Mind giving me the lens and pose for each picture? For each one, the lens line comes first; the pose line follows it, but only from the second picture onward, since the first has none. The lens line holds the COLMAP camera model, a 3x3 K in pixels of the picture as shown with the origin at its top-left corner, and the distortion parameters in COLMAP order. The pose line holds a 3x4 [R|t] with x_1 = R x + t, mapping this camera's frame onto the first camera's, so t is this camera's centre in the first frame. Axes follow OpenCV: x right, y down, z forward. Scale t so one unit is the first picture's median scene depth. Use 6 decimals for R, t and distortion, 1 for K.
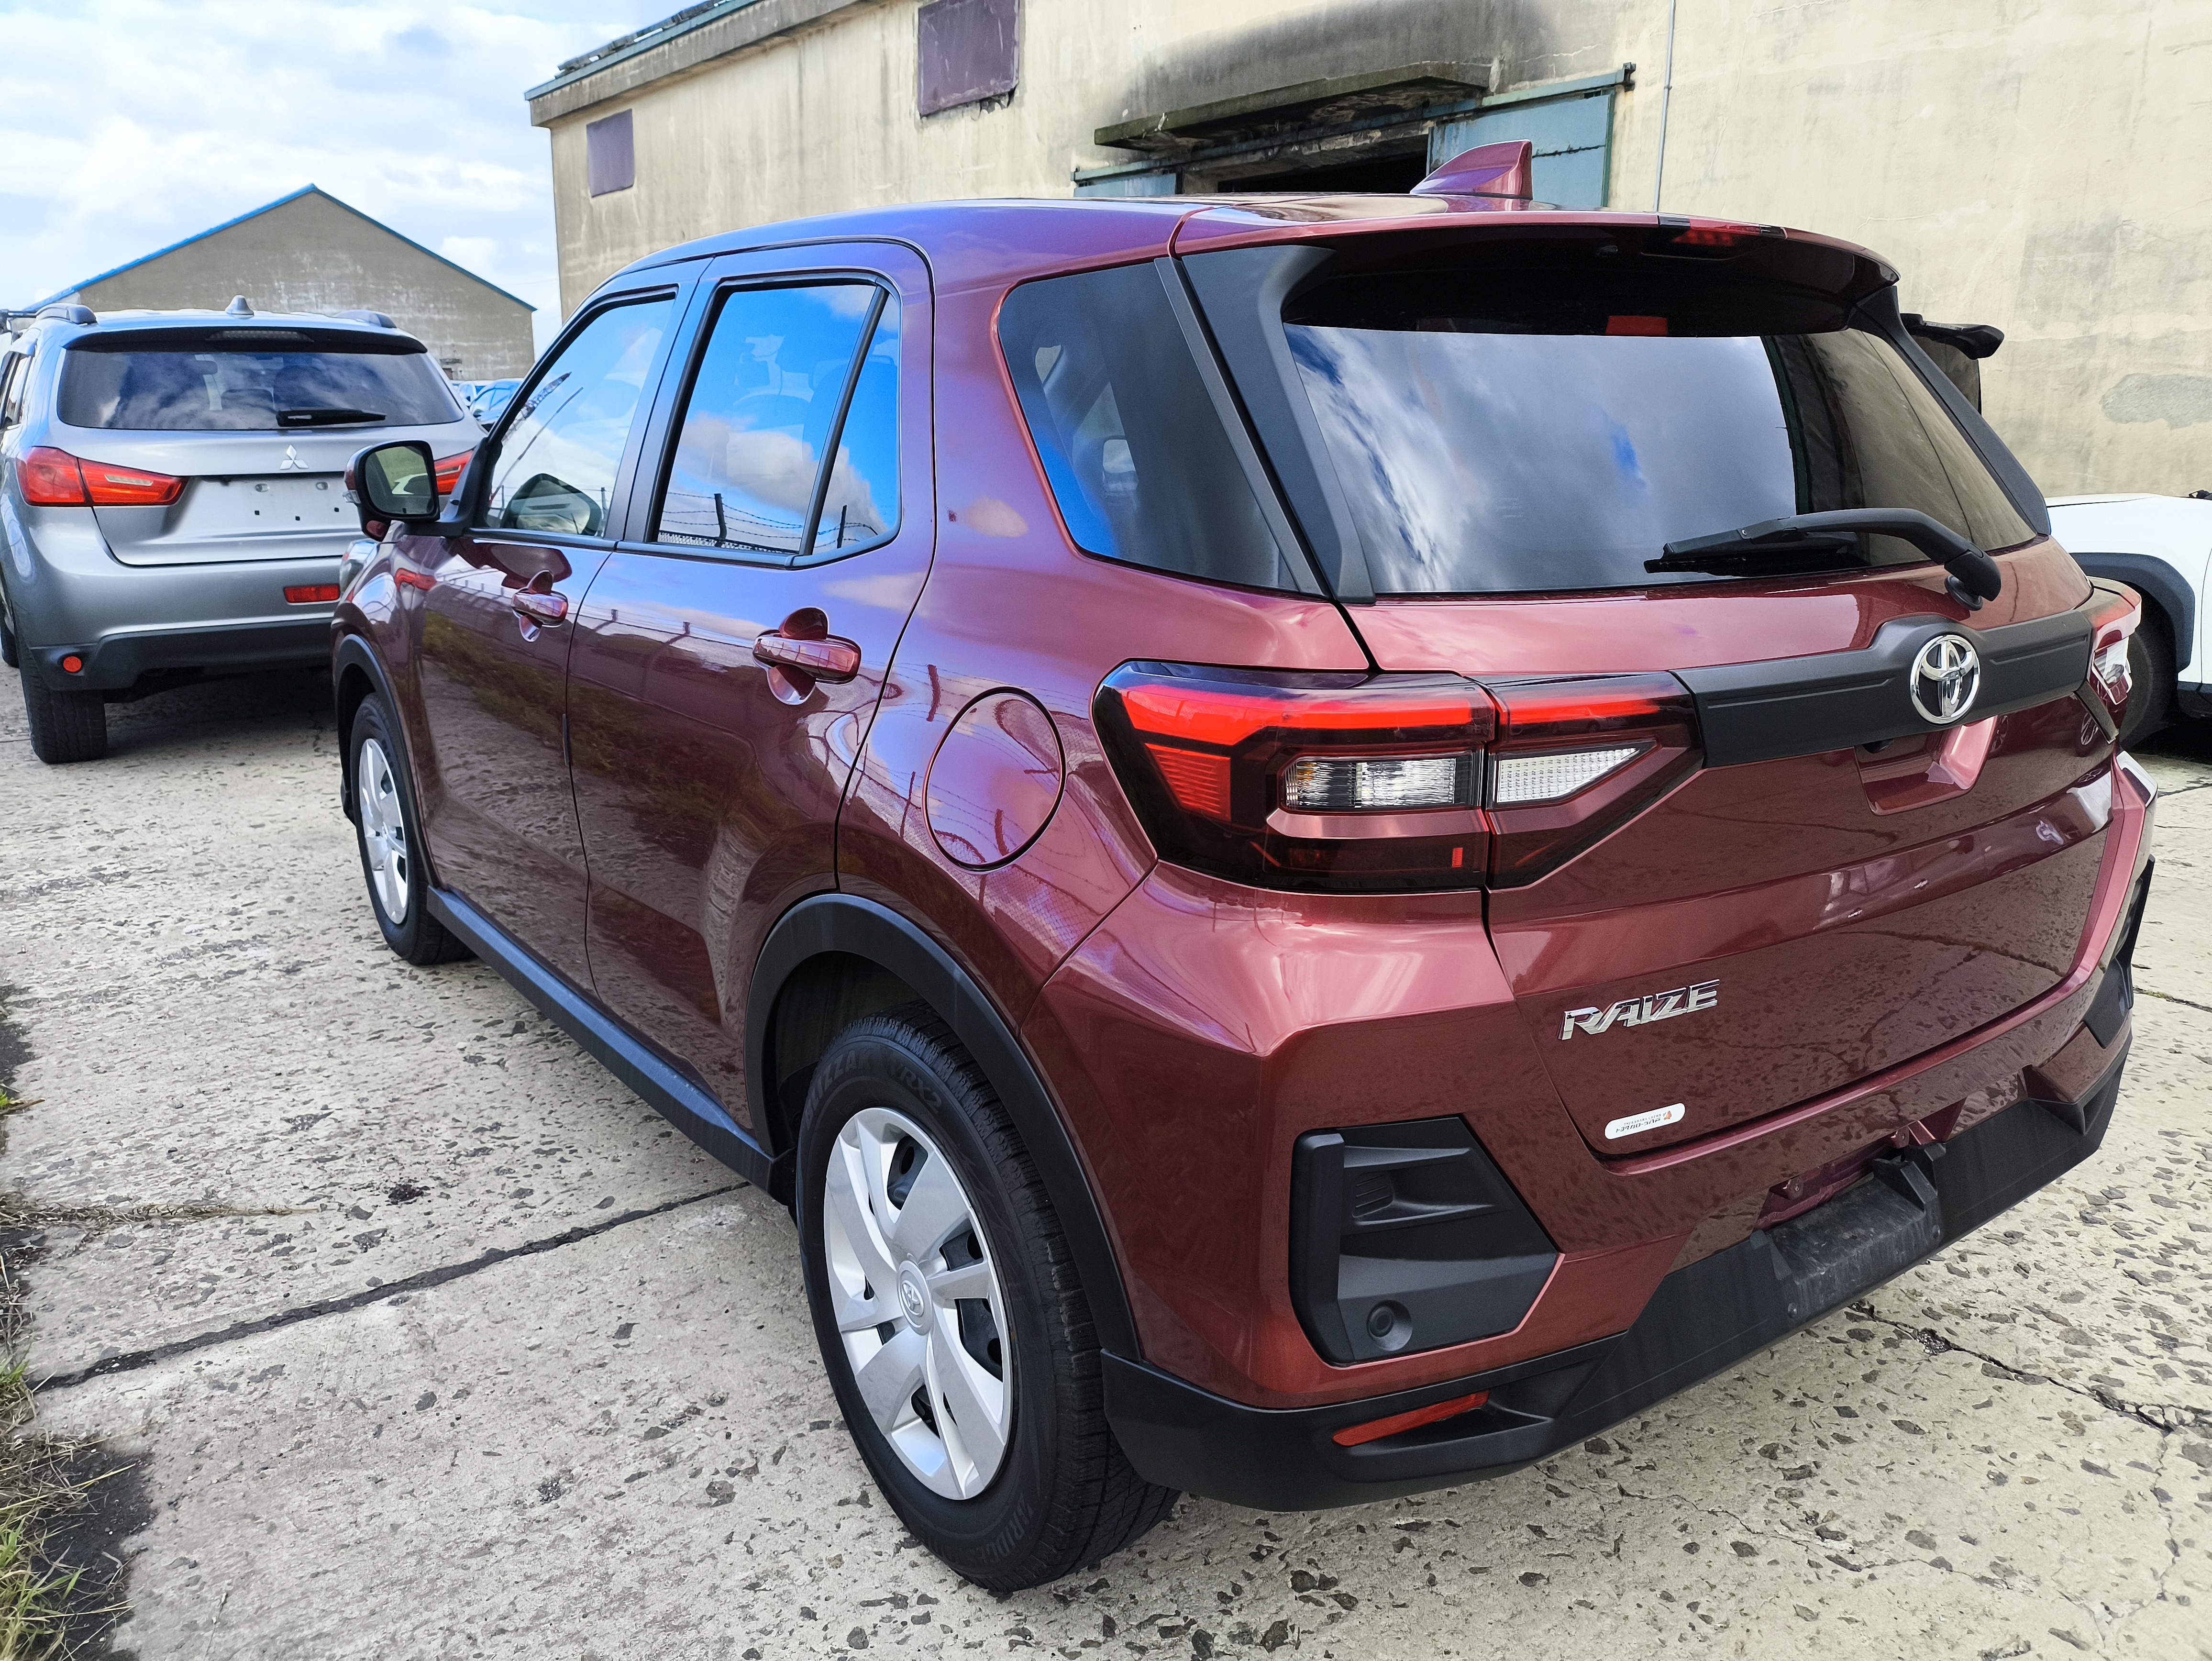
lens RADIAL K [[1671.0, 0, 1102.5], [0, 1671.0, 776.4], [0, 0, 1]] dist [-0.072338, 0.100585]
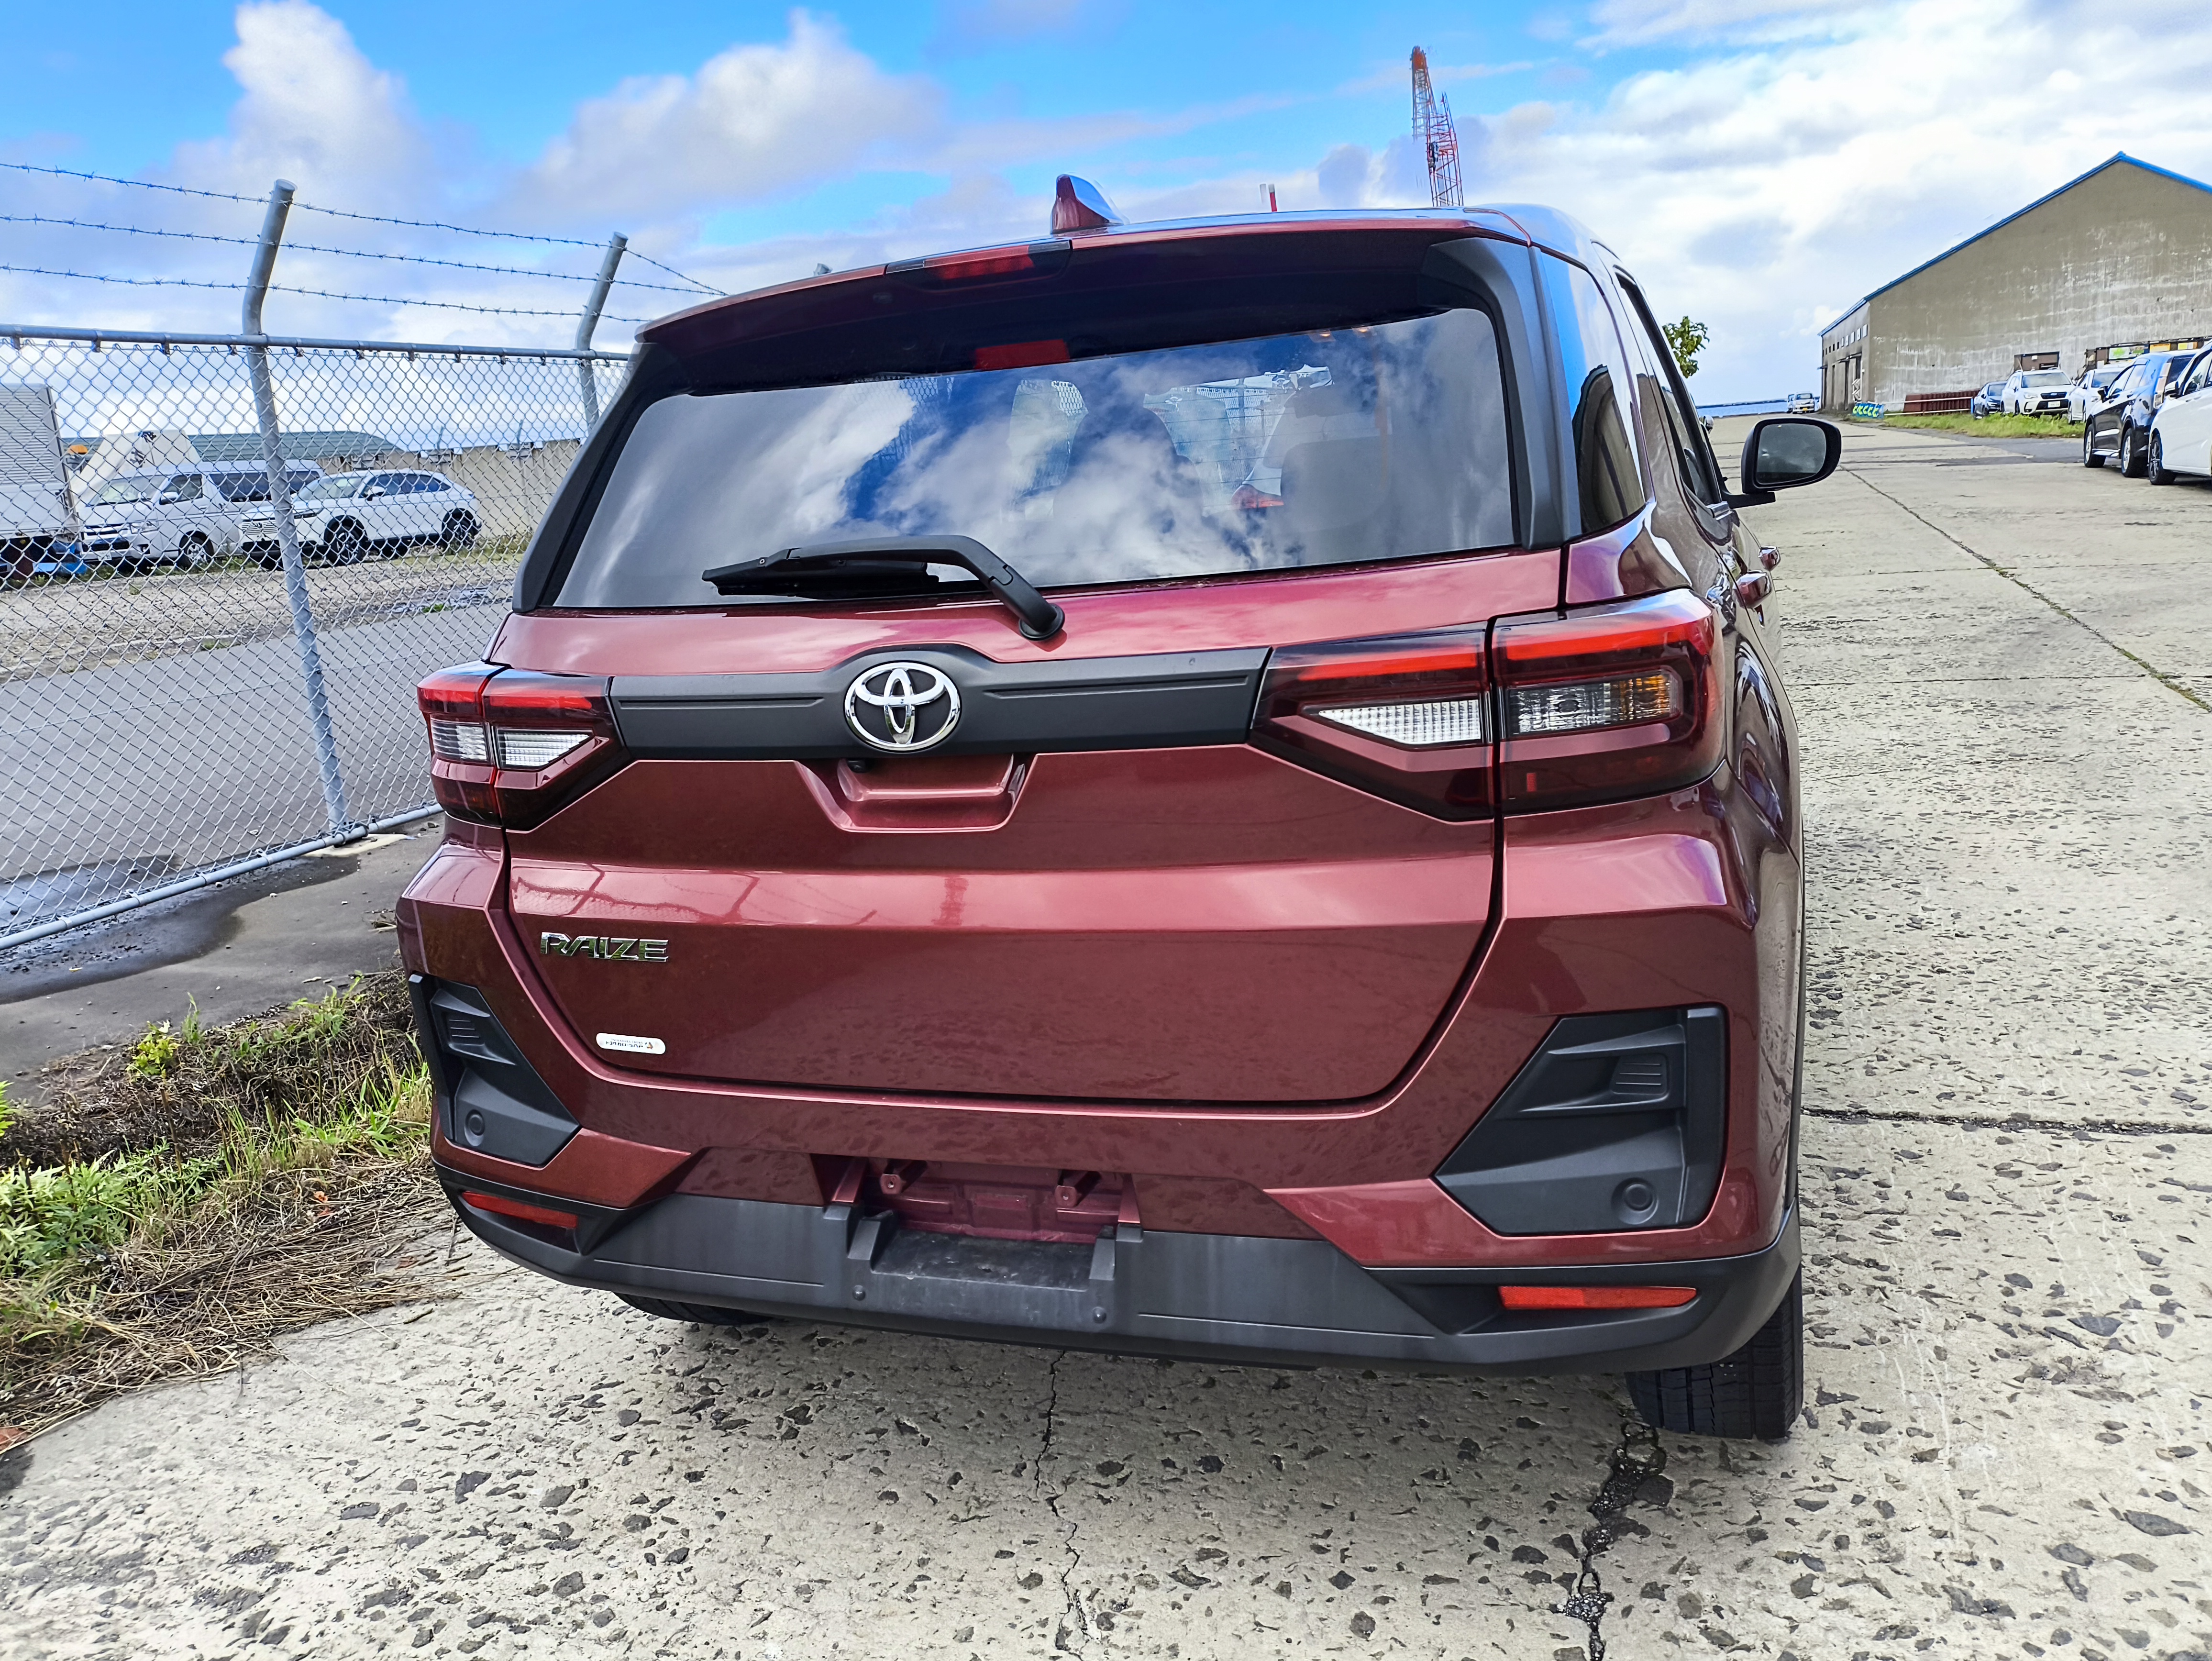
lens RADIAL K [[1676.0, 0, 1157.6], [0, 1676.0, 819.7], [0, 0, 1]] dist [0.002285, 0.001669]
pose [[0.577854, 0.122540, -0.806889, 0.959550], [-0.100860, 0.991807, 0.078392, -0.057479], [0.809884, 0.036084, 0.585479, 0.368009]]
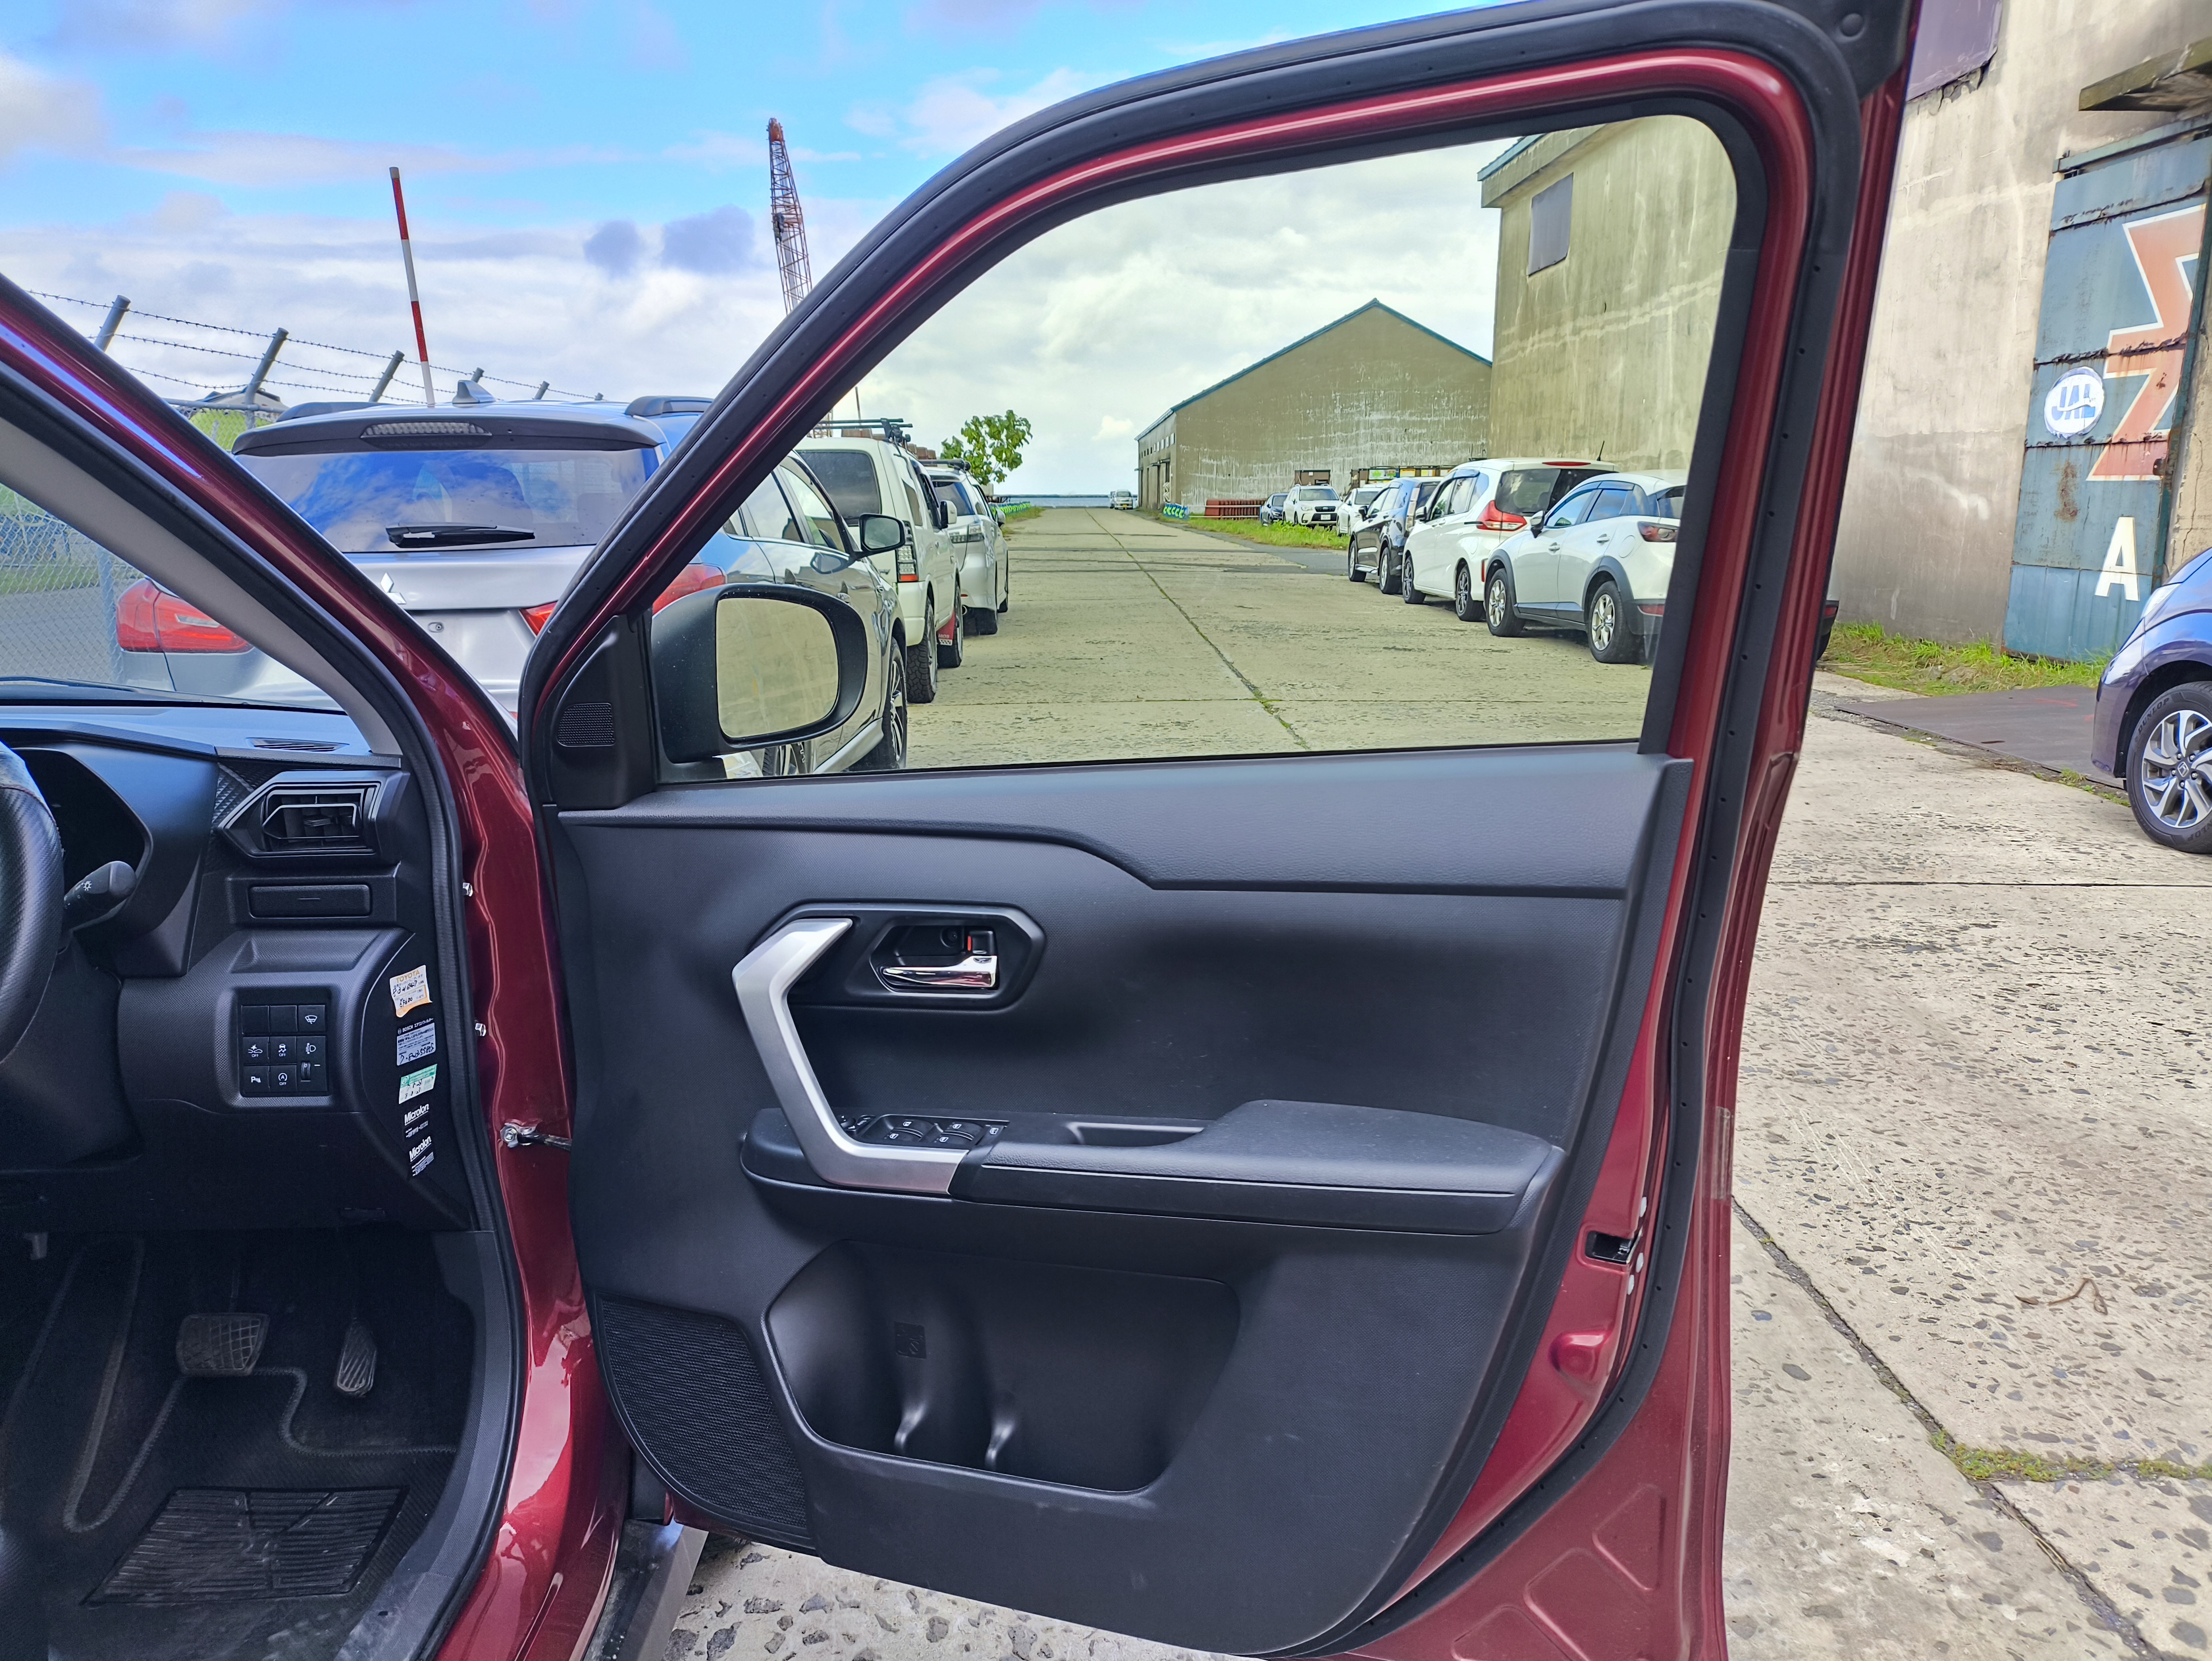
lens RADIAL K [[1612.5, 0, 1106.0], [0, 1612.5, 830.5], [0, 0, 1]] dist [0.129855, -0.142532]
pose [[0.821598, 0.095221, -0.562059, 0.483934], [-0.106930, 0.994193, 0.012123, -0.303120], [0.559949, 0.050141, 0.827008, 1.347040]]
